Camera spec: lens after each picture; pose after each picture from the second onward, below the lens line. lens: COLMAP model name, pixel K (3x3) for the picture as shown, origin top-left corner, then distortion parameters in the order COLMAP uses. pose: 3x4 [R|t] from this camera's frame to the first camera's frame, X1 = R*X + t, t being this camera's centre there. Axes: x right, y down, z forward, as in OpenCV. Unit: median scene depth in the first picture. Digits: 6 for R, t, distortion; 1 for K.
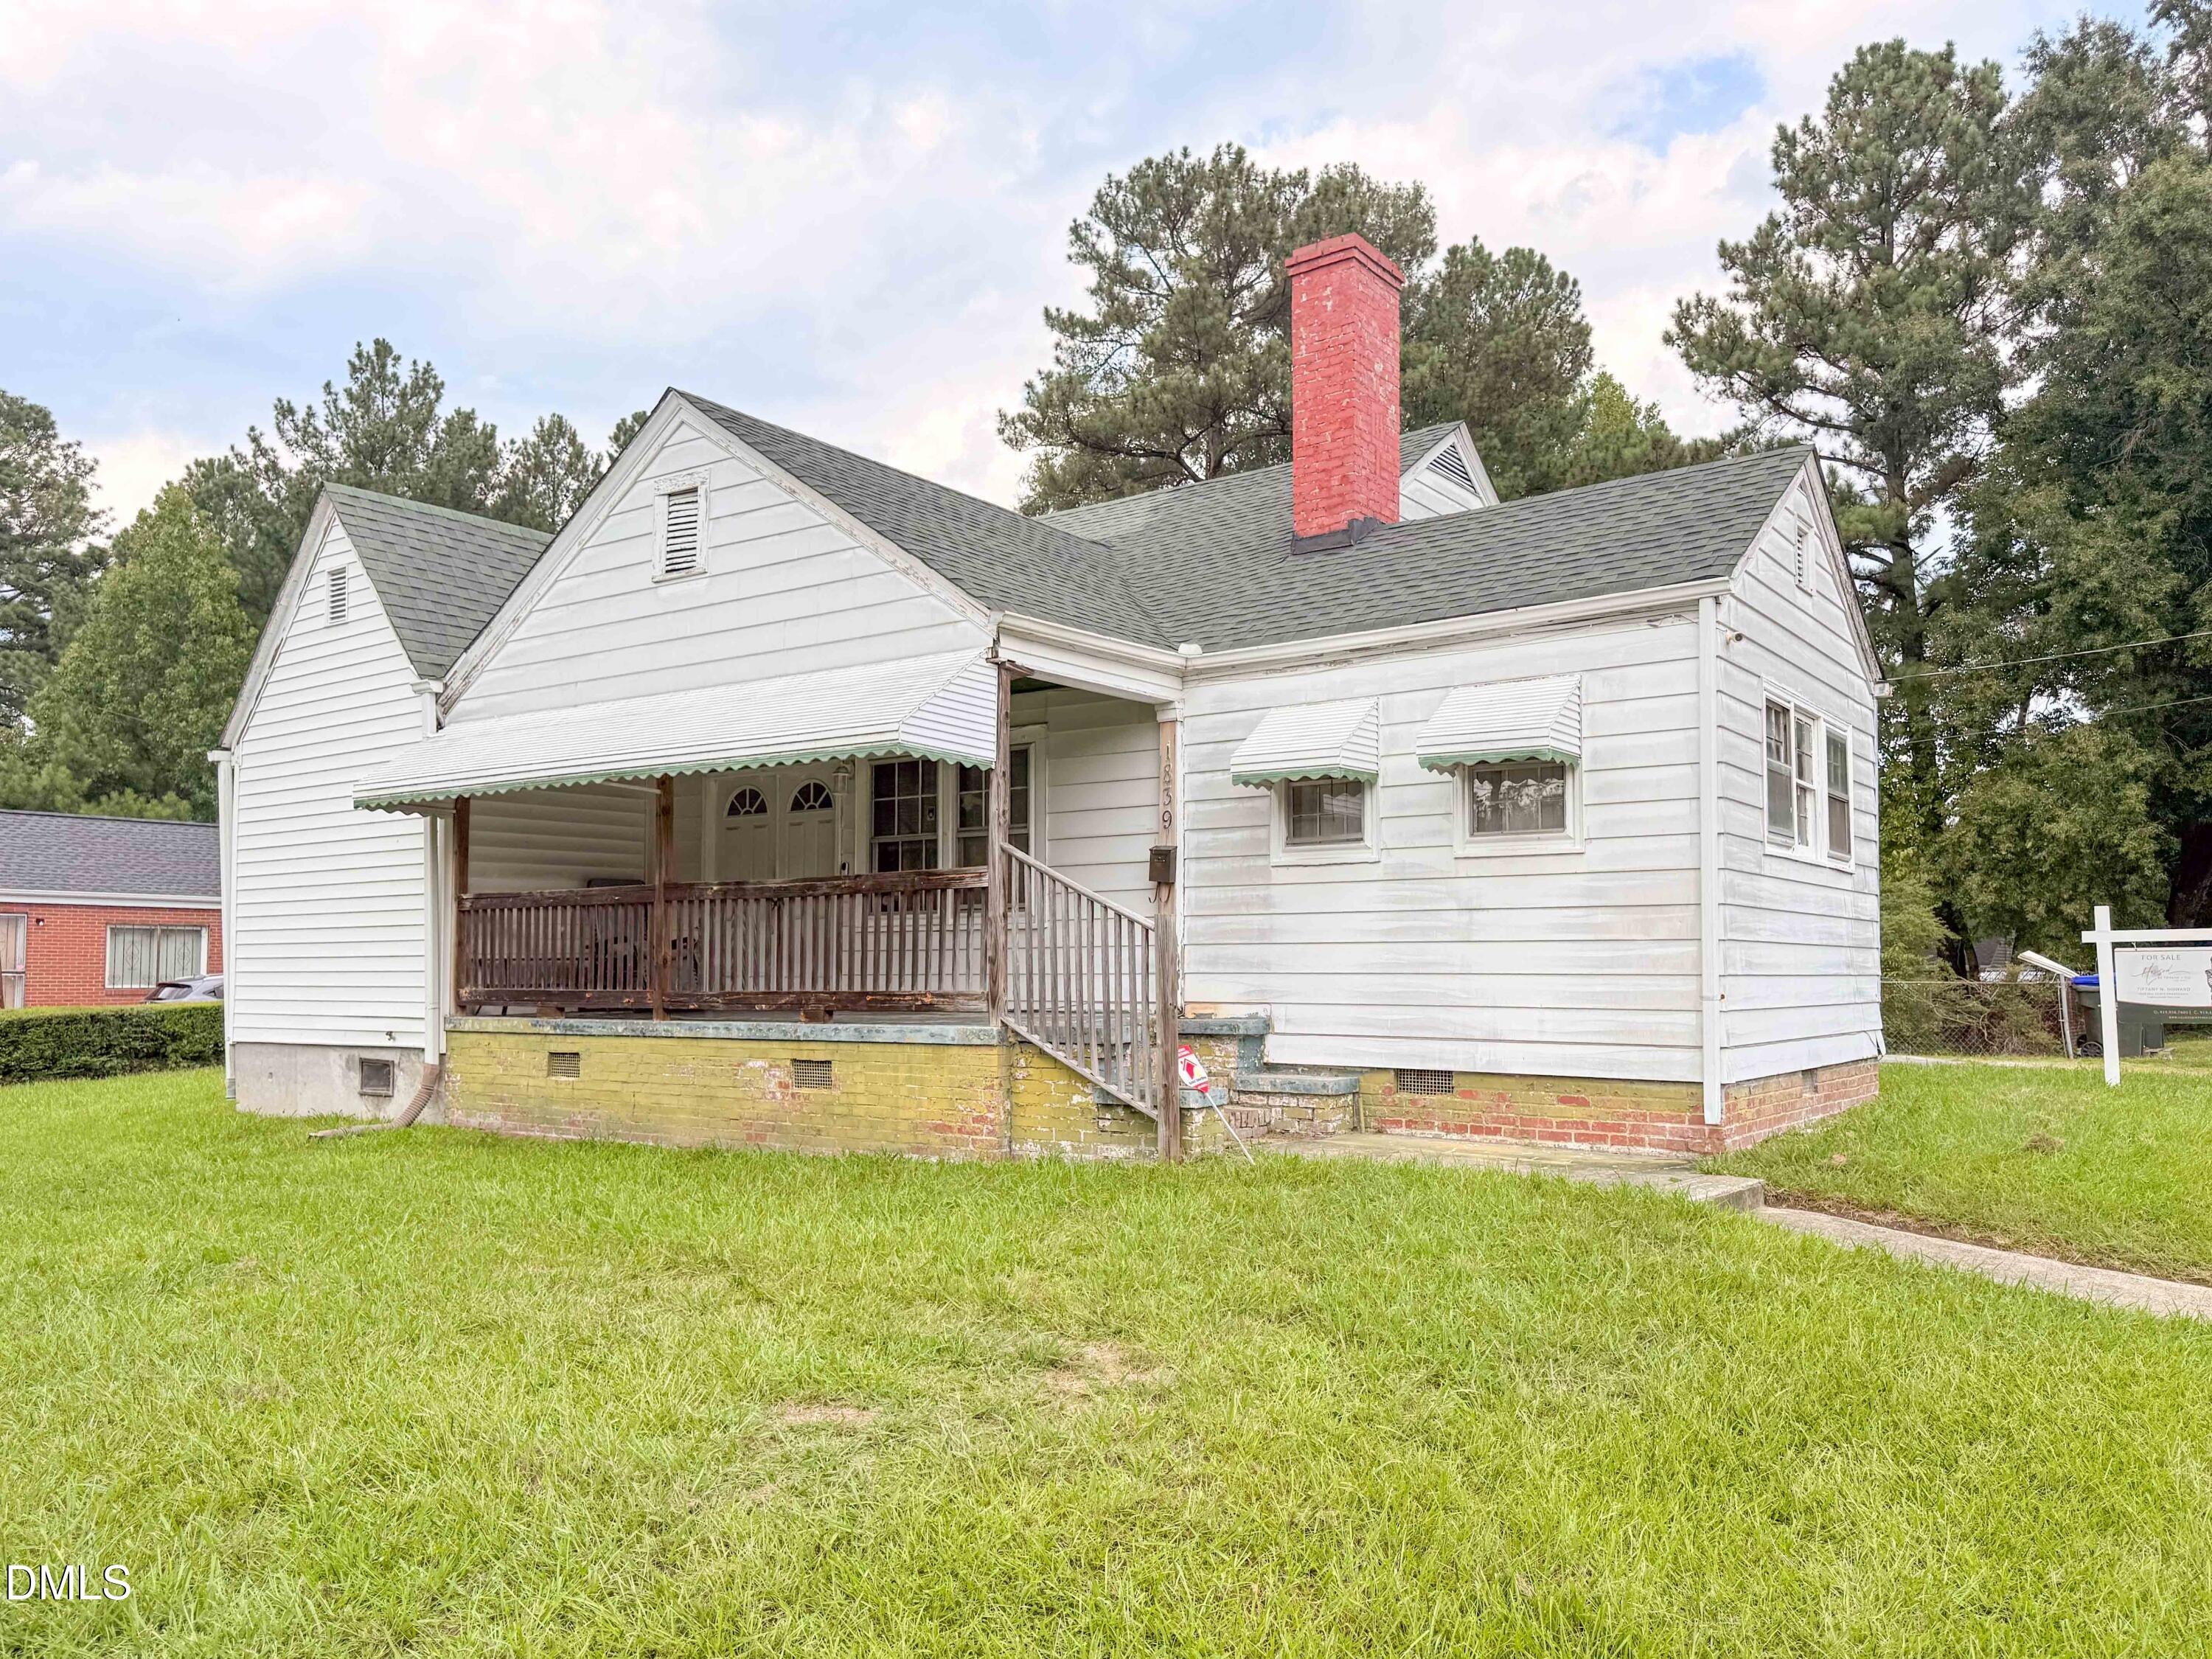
lens RADIAL K [[1627.7, 0, 1106.0], [0, 1627.7, 829.5], [0, 0, 1]] dist [0.130363, -0.172500]
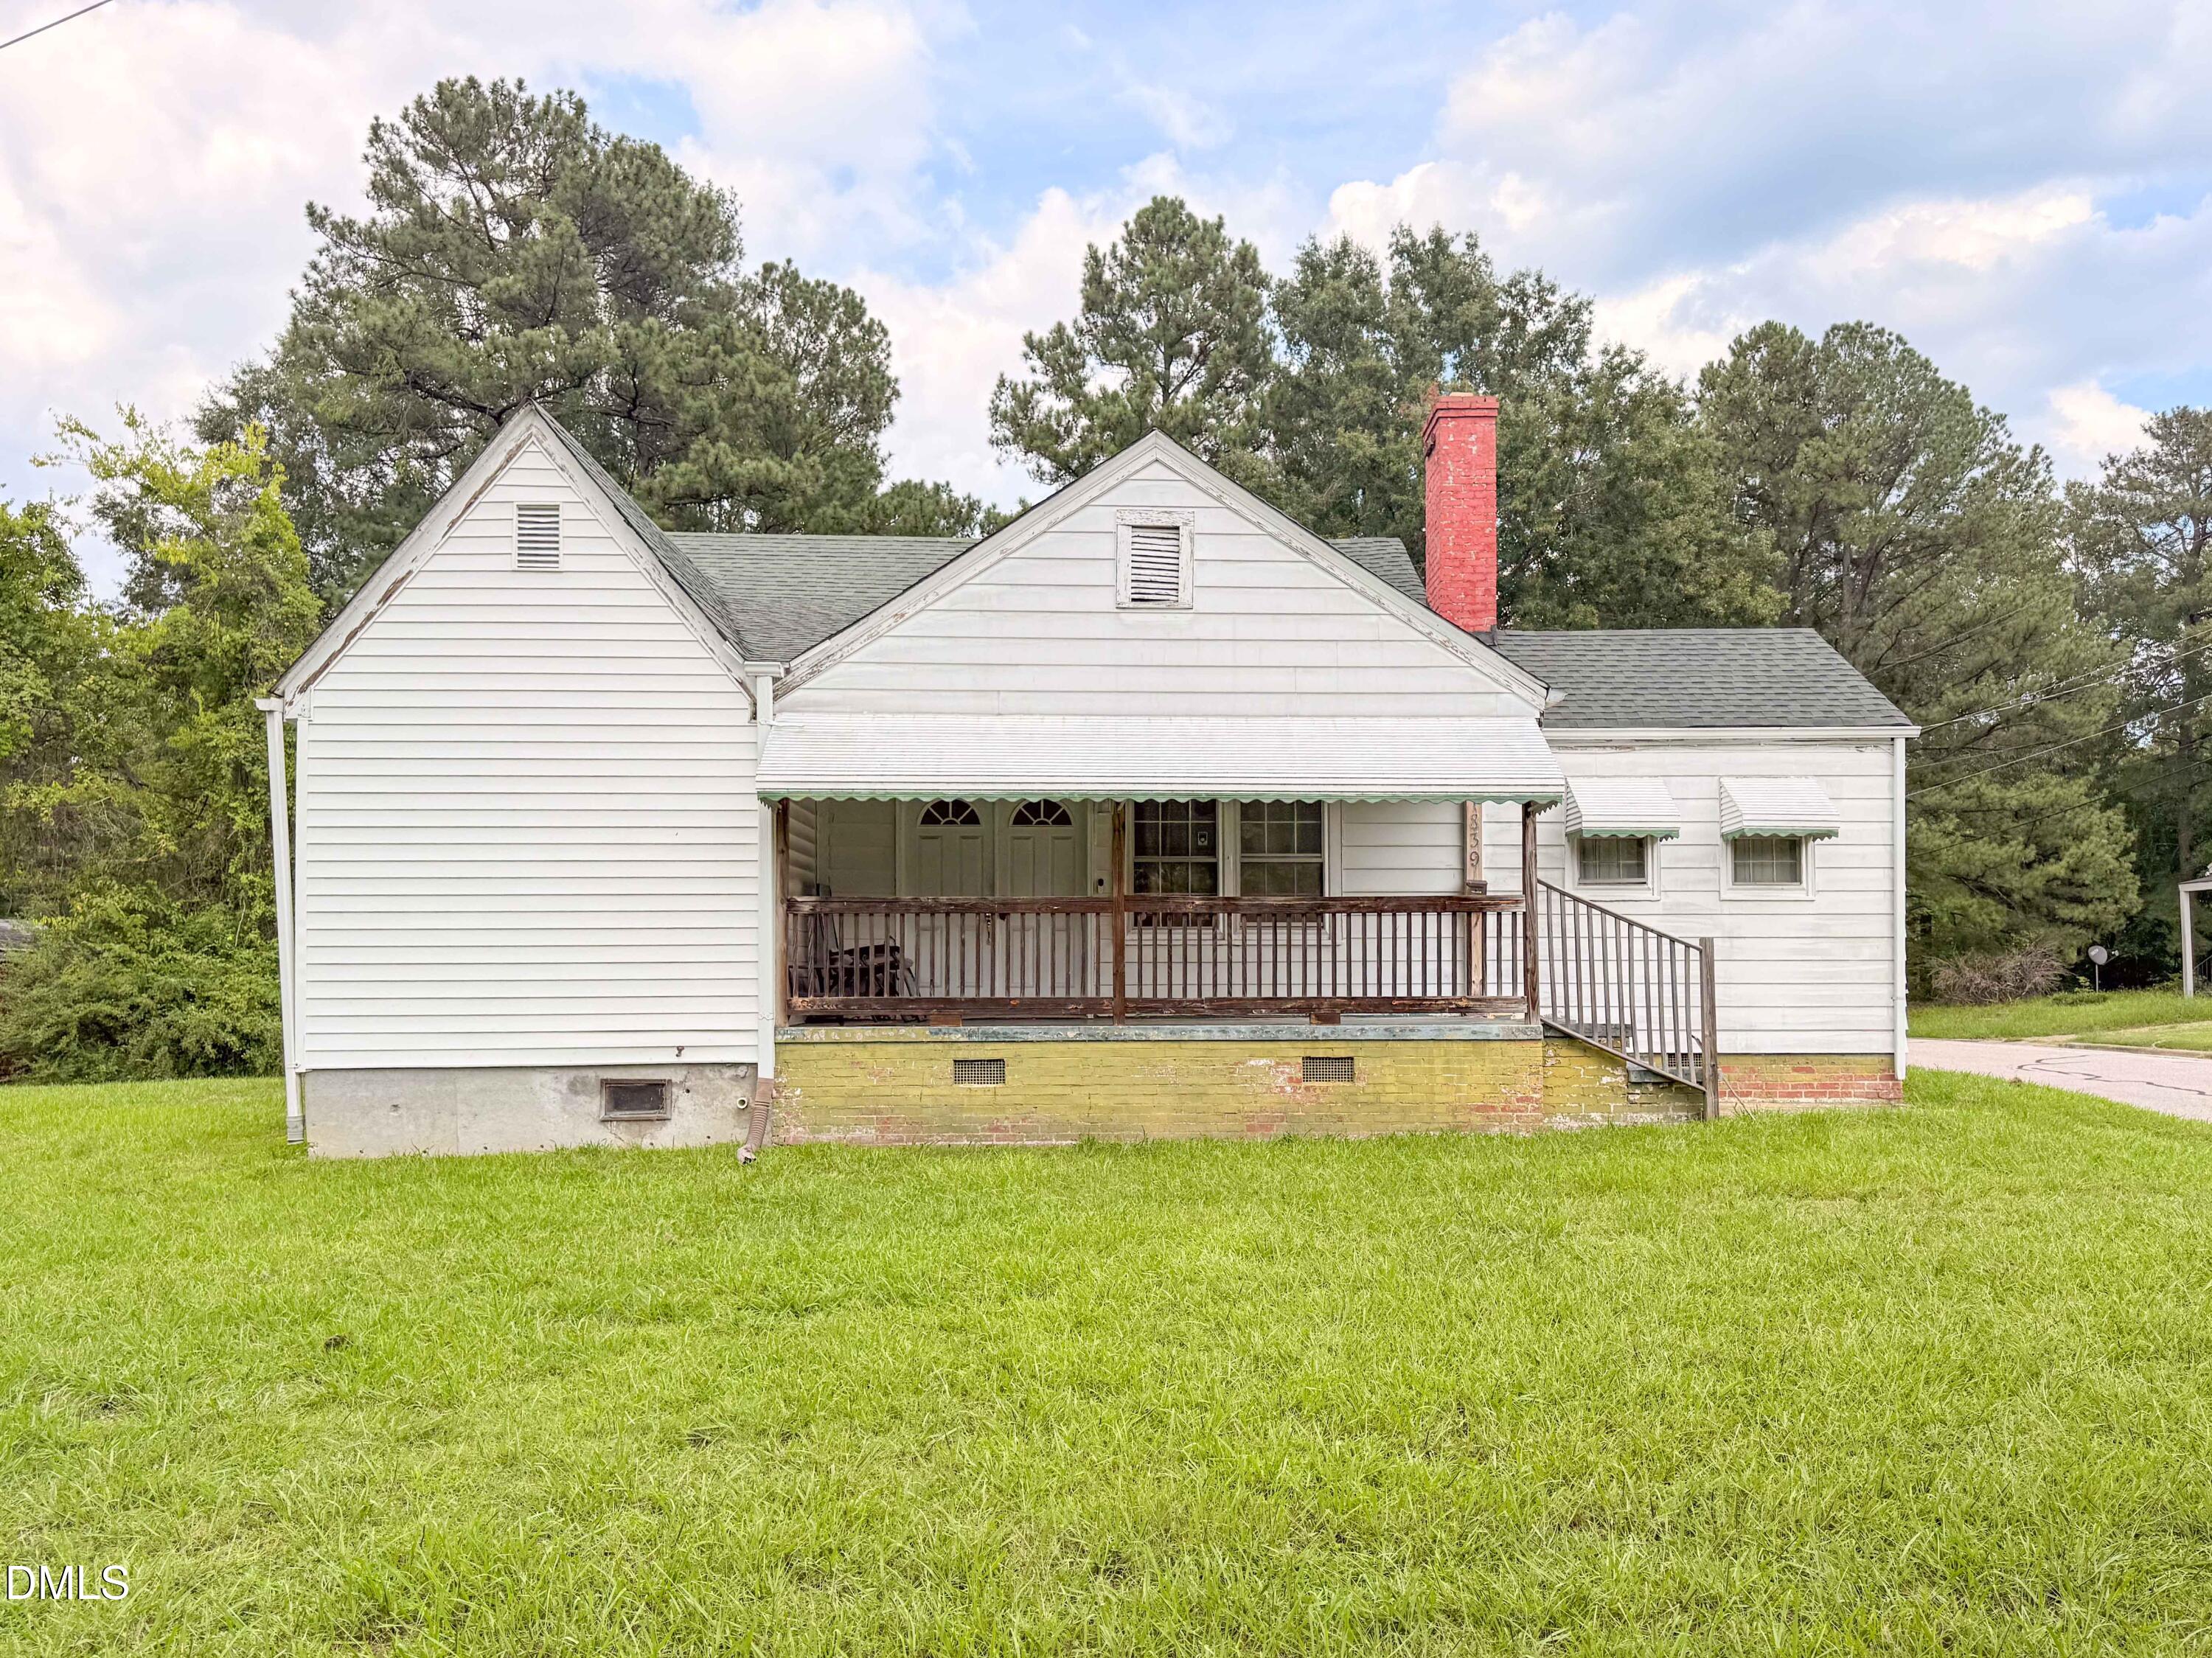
lens RADIAL K [[1675.5, 0, 1179.7], [0, 1675.5, 866.2], [0, 0, 1]] dist [0.163539, -0.329597]
pose [[0.782508, 0.044188, 0.621070, -0.898241], [-0.052285, 0.998619, -0.005175, 0.017354], [-0.620441, -0.028423, 0.783738, 0.133943]]
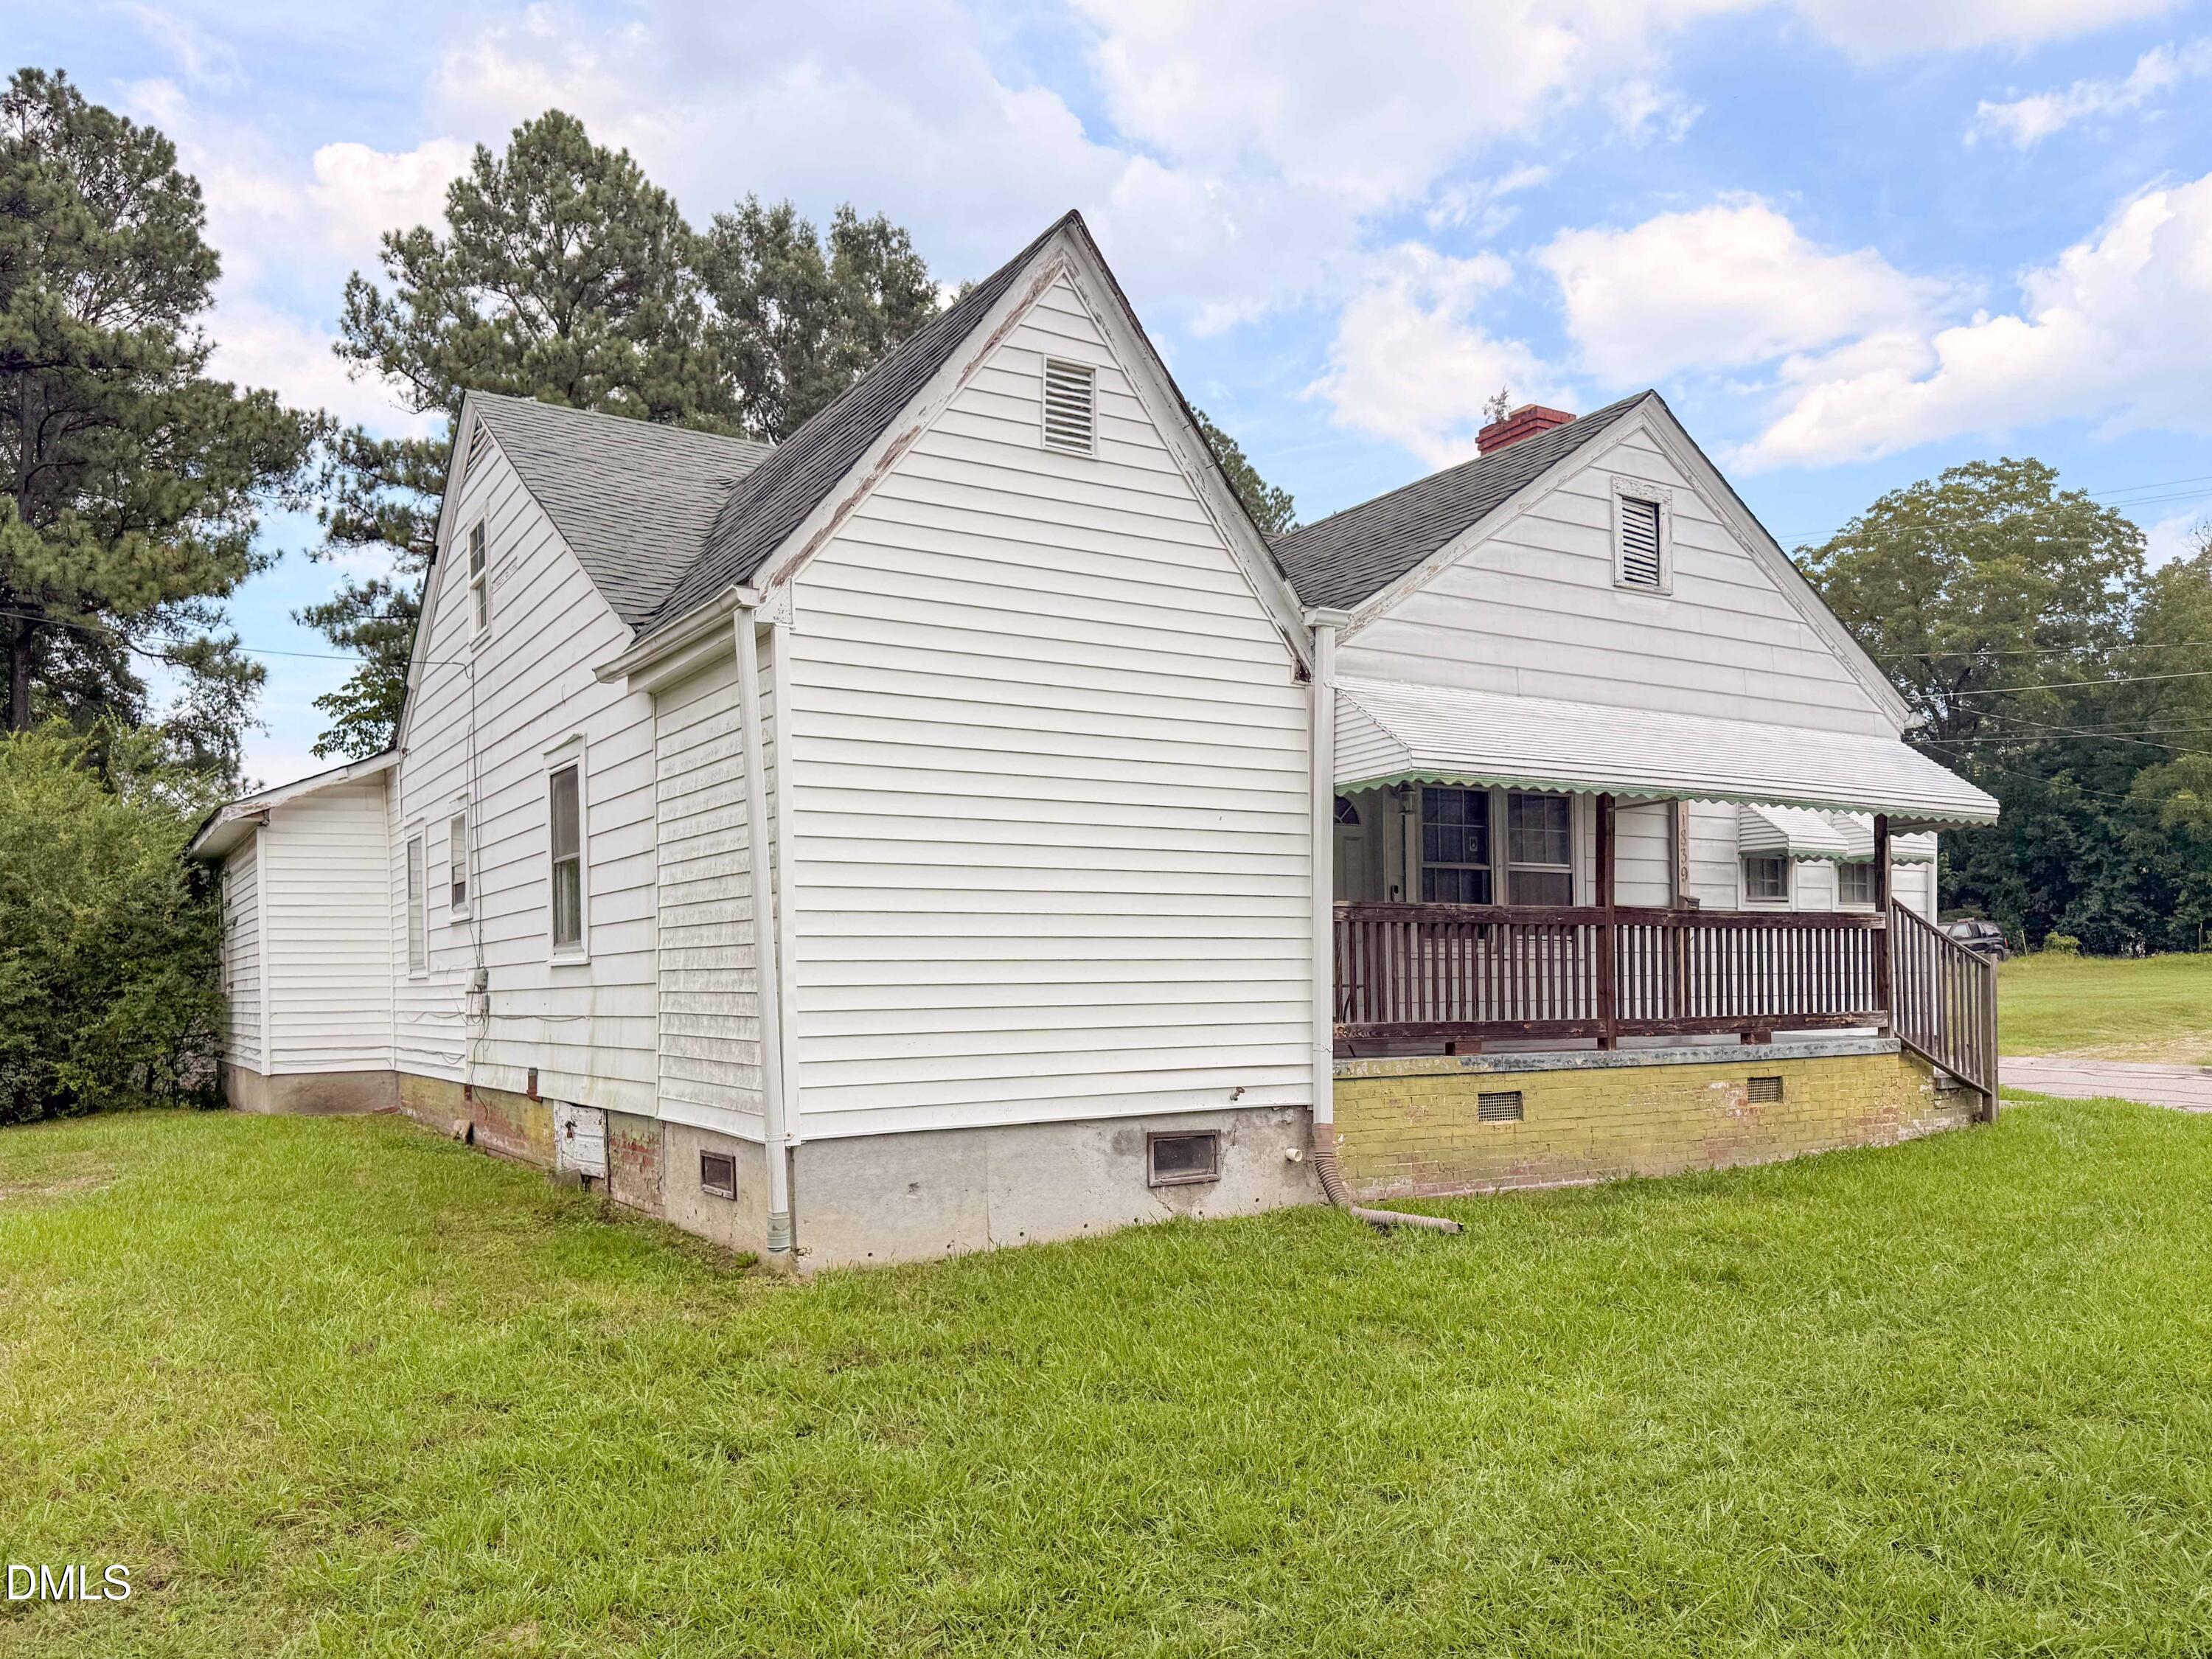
lens RADIAL K [[1615.1, 0, 1104.3], [0, 1615.1, 928.3], [0, 0, 1]] dist [0.080082, -0.067527]
pose [[0.381696, 0.029482, 0.923818, -1.237087], [-0.070450, 0.997512, -0.002726, 0.067742], [-0.921599, -0.064042, 0.382823, 0.897779]]
